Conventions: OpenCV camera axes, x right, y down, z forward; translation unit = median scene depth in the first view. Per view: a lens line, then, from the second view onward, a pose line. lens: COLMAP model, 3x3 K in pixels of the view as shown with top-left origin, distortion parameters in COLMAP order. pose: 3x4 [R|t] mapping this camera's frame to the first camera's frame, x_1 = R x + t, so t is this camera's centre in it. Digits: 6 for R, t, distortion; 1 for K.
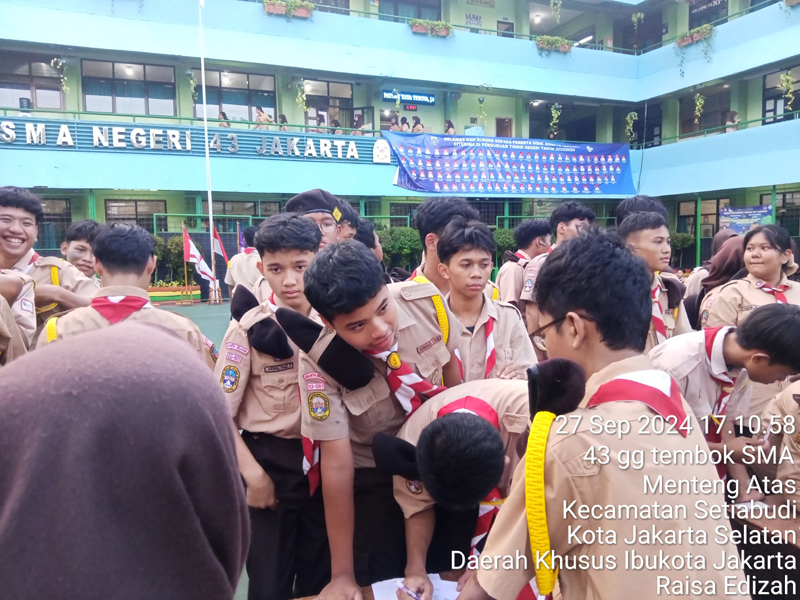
lens RADIAL K [[628.7, 0, 399.9], [0, 628.7, 305.3], [0, 0, 1]] dist [0.070519, -0.103484]
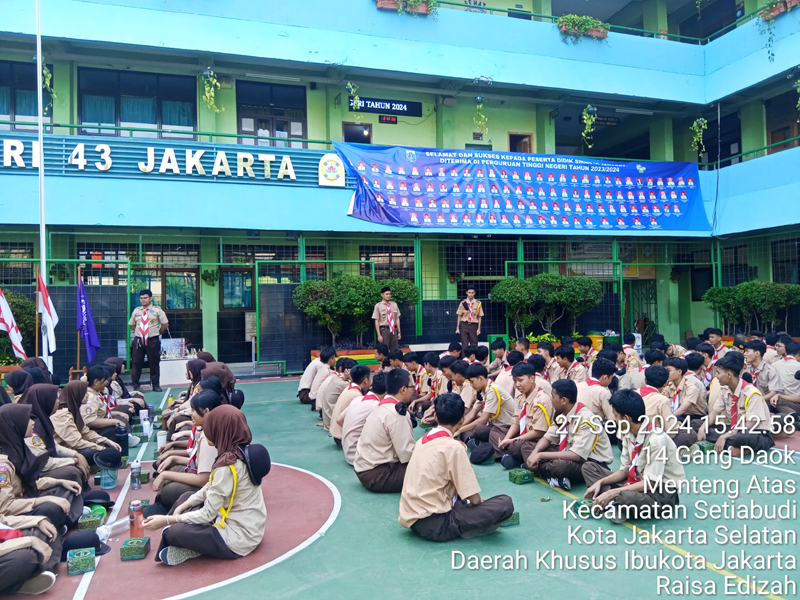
lens RADIAL K [[628.7, 0, 387.1], [0, 628.7, 295.6], [0, 0, 1]] dist [0.070519, -0.103484]
pose [[0.994365, -0.005566, -0.105861, 0.095509], [-0.005984, 0.994081, -0.108479, -0.025871], [0.105839, 0.108502, 0.988446, 0.293935]]
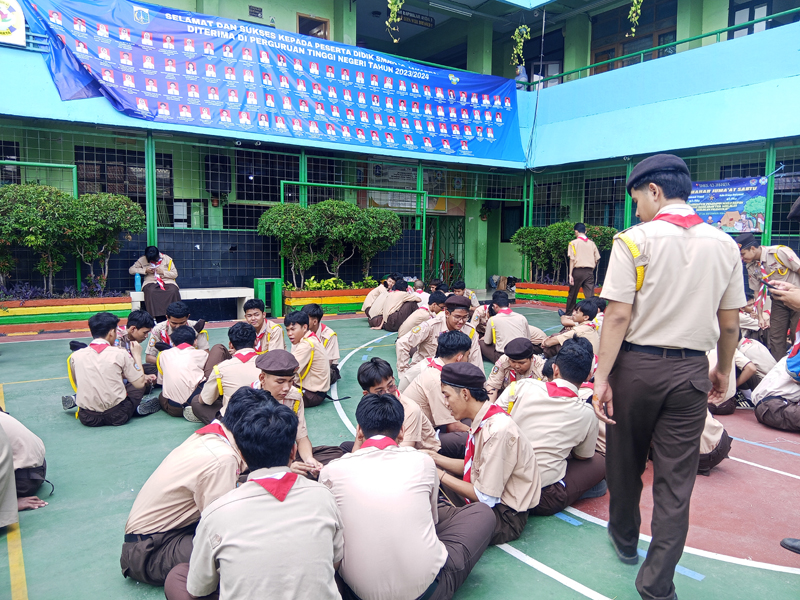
lens RADIAL K [[666.6, 0, 405.7], [0, 666.6, 283.2], [0, 0, 1]] dist [0.120446, -0.172558]
pose [[0.979565, 0.020729, 0.200055, 0.143300], [-0.015499, 0.999497, -0.027673, -0.041178], [-0.200527, 0.024007, 0.979394, 0.426631]]
